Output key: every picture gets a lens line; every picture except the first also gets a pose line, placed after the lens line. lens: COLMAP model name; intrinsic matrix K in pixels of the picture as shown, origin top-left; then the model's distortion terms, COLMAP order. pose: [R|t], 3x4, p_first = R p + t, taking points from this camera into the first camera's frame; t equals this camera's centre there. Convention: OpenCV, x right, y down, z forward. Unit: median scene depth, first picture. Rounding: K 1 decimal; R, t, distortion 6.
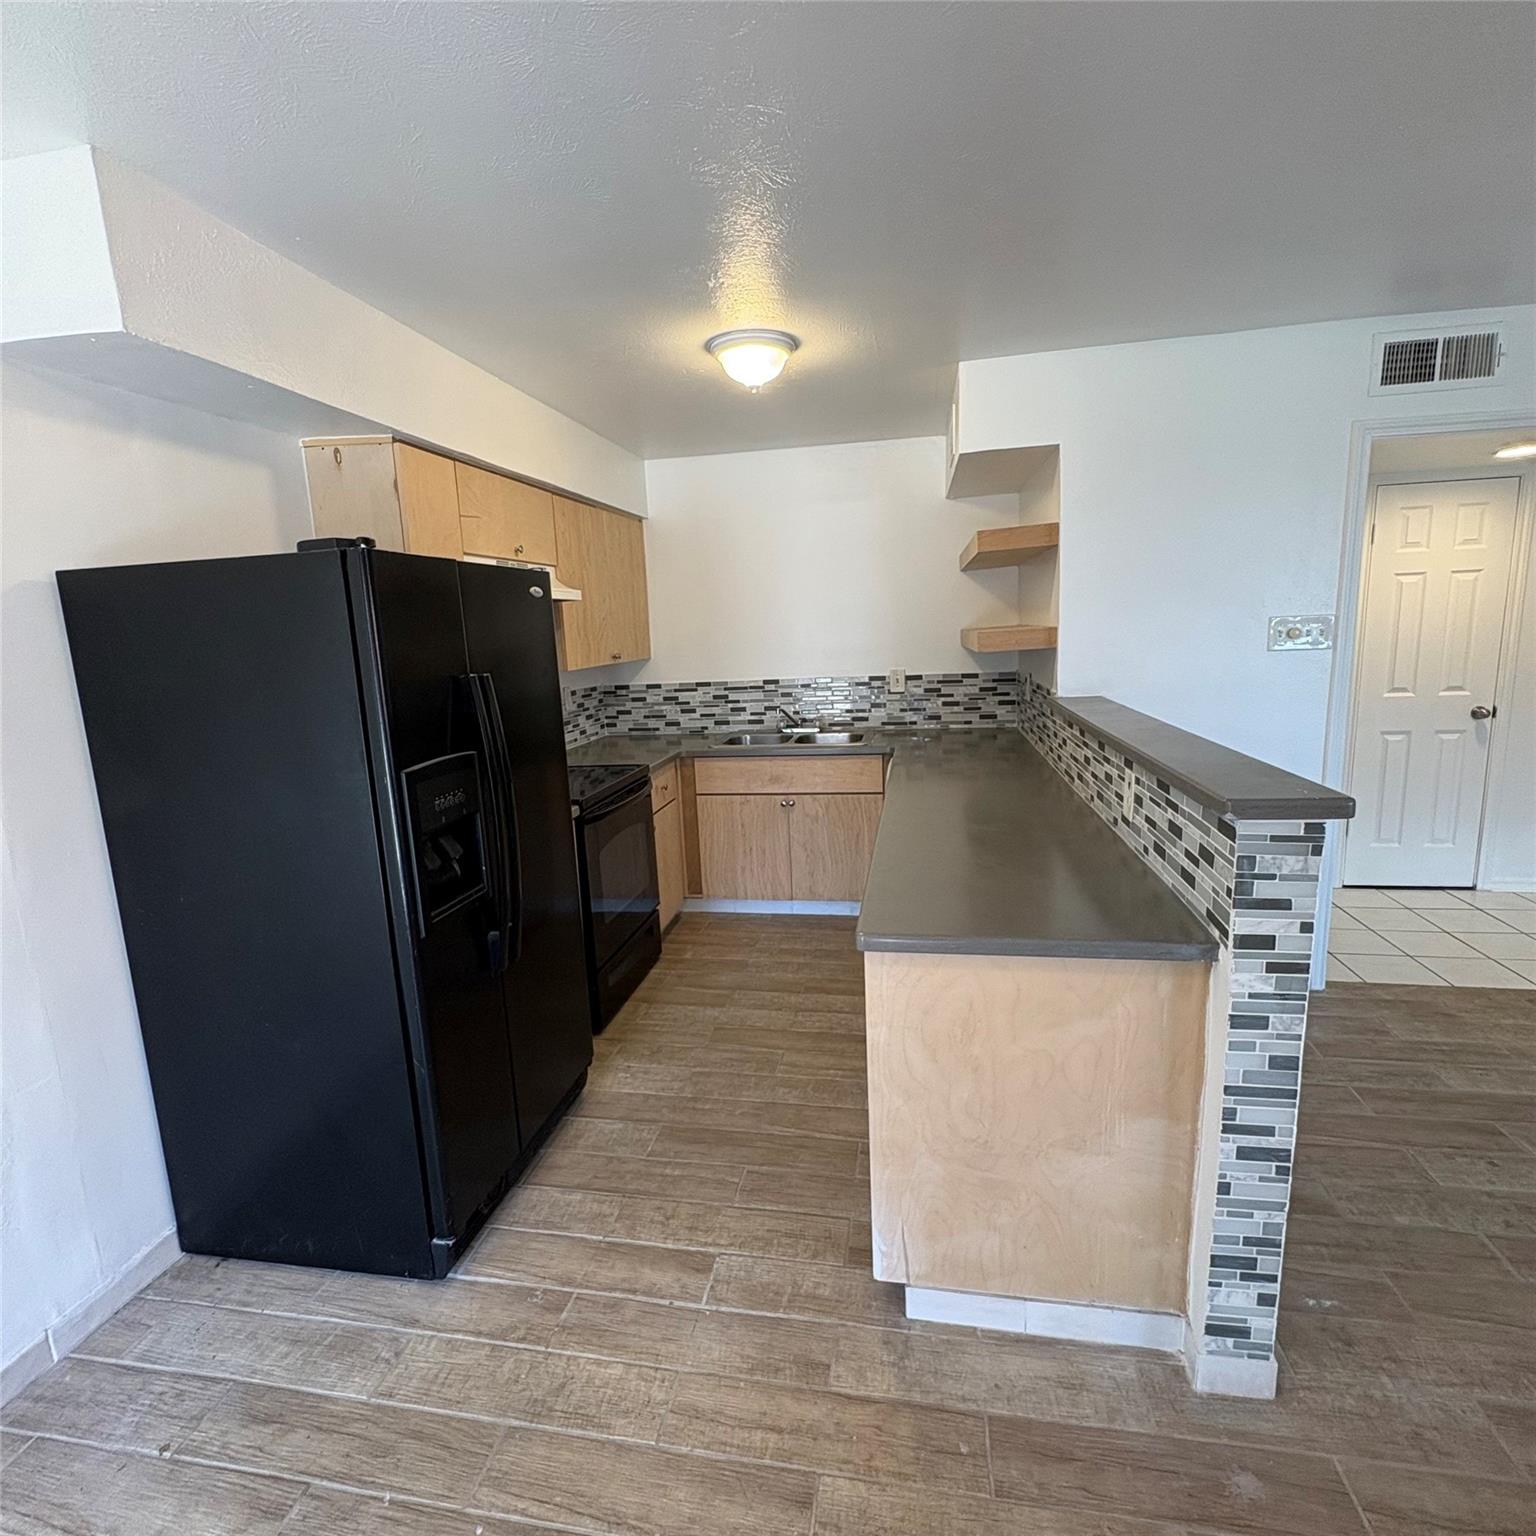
lens RADIAL K [[816.1, 0, 761.9], [0, 816.1, 764.8], [0, 0, 1]] dist [-0.000903, -0.000160]
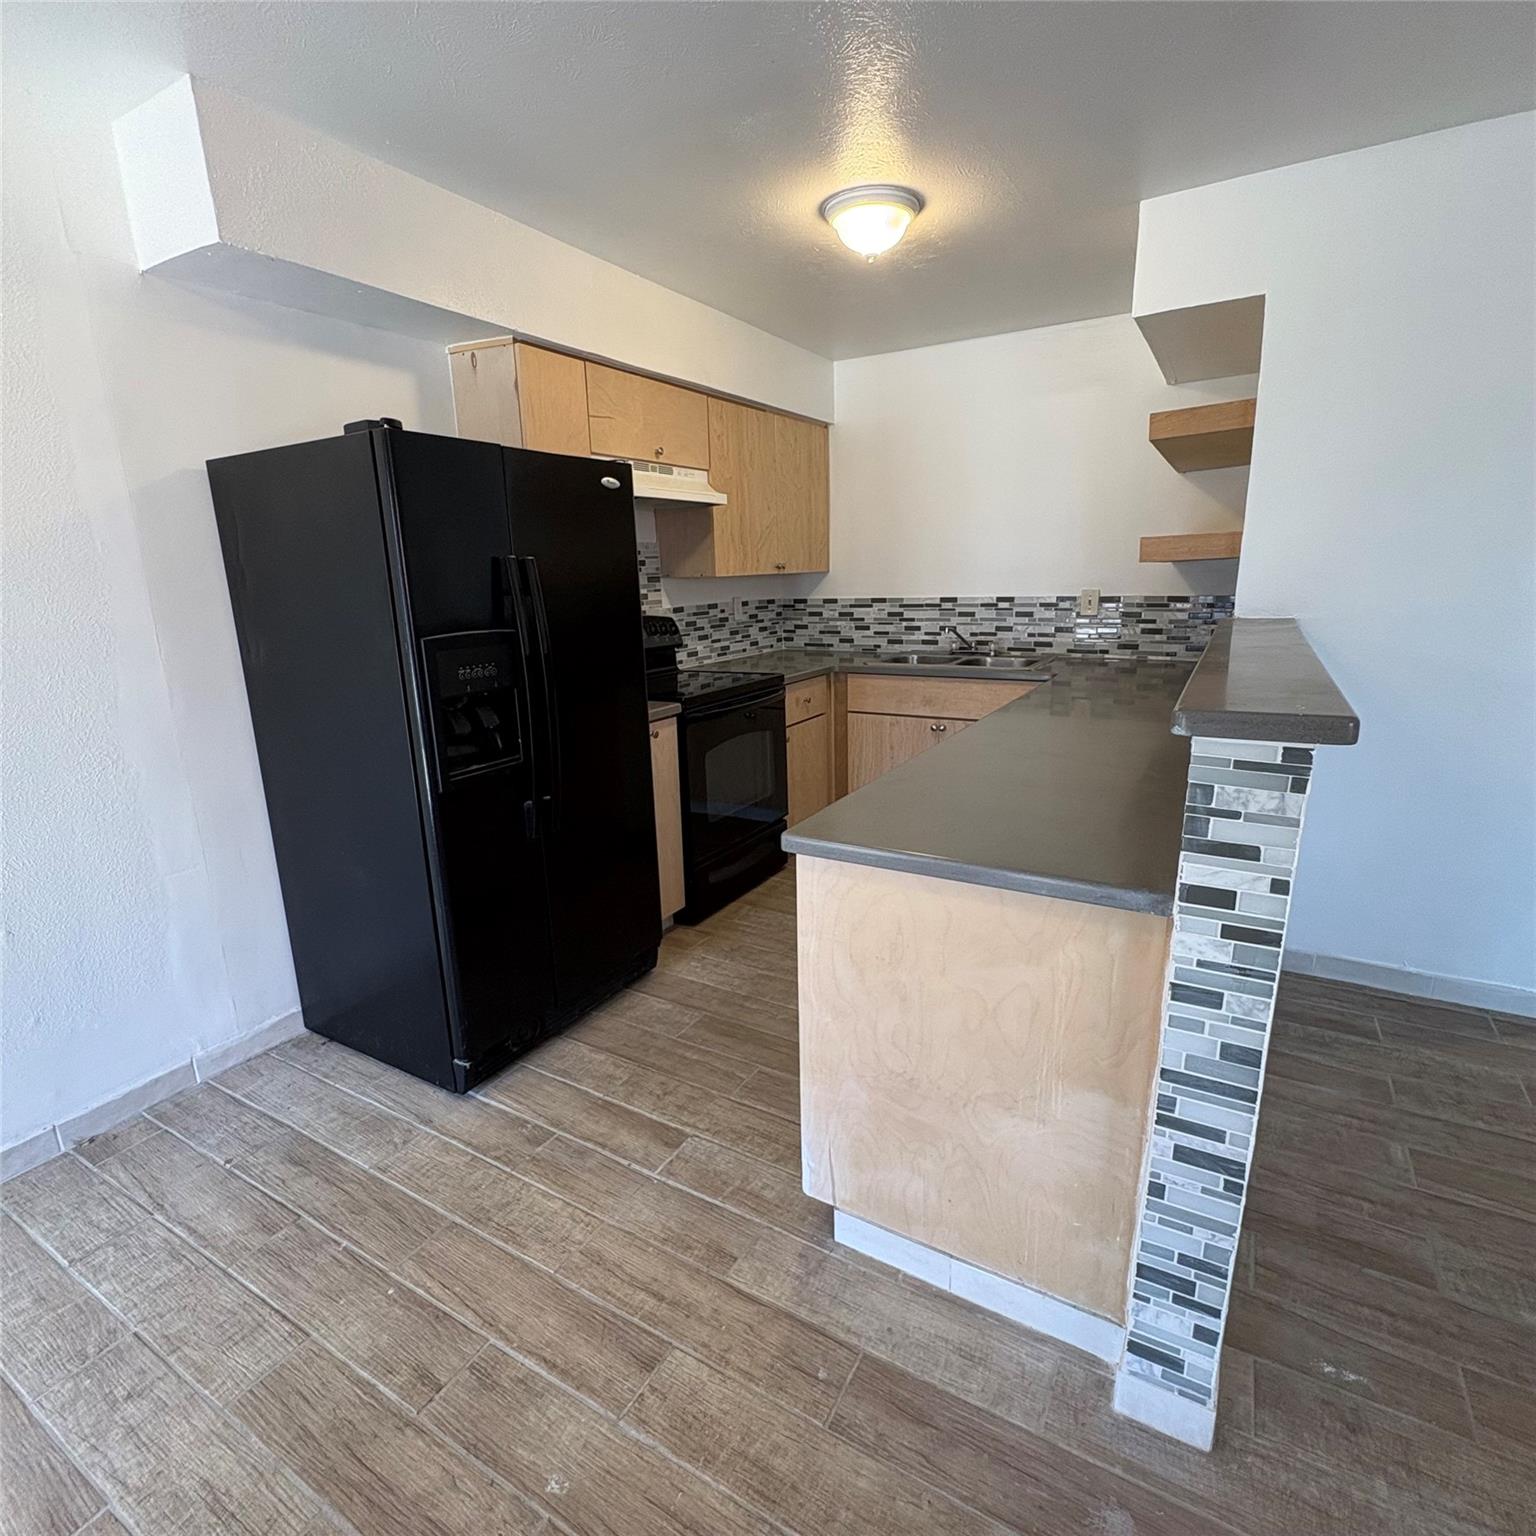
lens RADIAL K [[816.1, 0, 765.8], [0, 816.1, 764.8], [0, 0, 1]] dist [-0.000903, -0.000160]
pose [[0.939983, 0.098747, -0.326621, 0.370850], [-0.072619, 0.993174, 0.091275, 0.042633], [0.333404, -0.062078, 0.940738, 0.108973]]
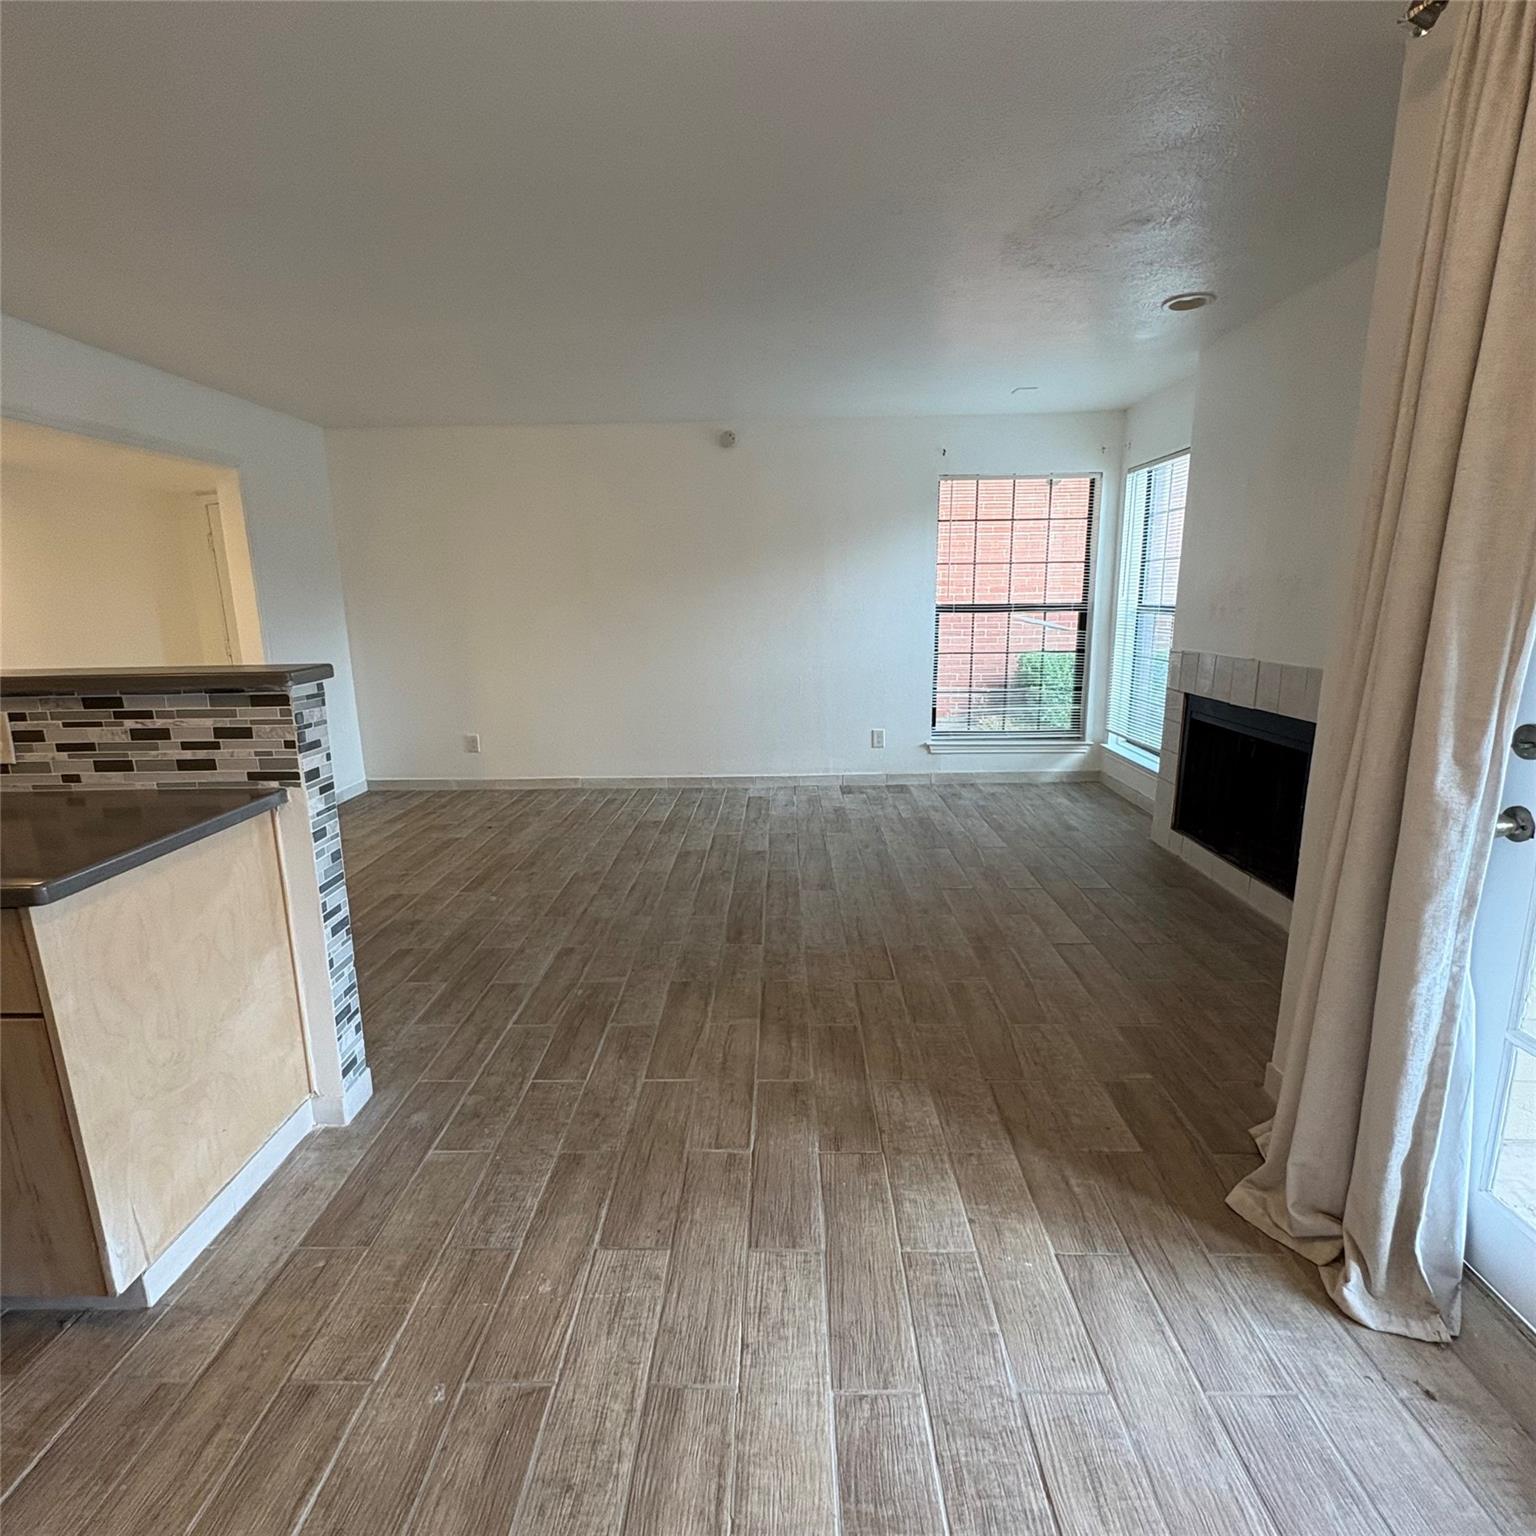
lens RADIAL K [[816.1, 0, 765.9], [0, 816.1, 768.6], [0, 0, 1]] dist [-0.000903, -0.000160]
pose [[-0.160069, -0.163549, 0.973463, -0.723383], [0.187658, 0.963152, 0.192674, 0.069259], [-0.969104, 0.213519, -0.123480, 0.345547]]
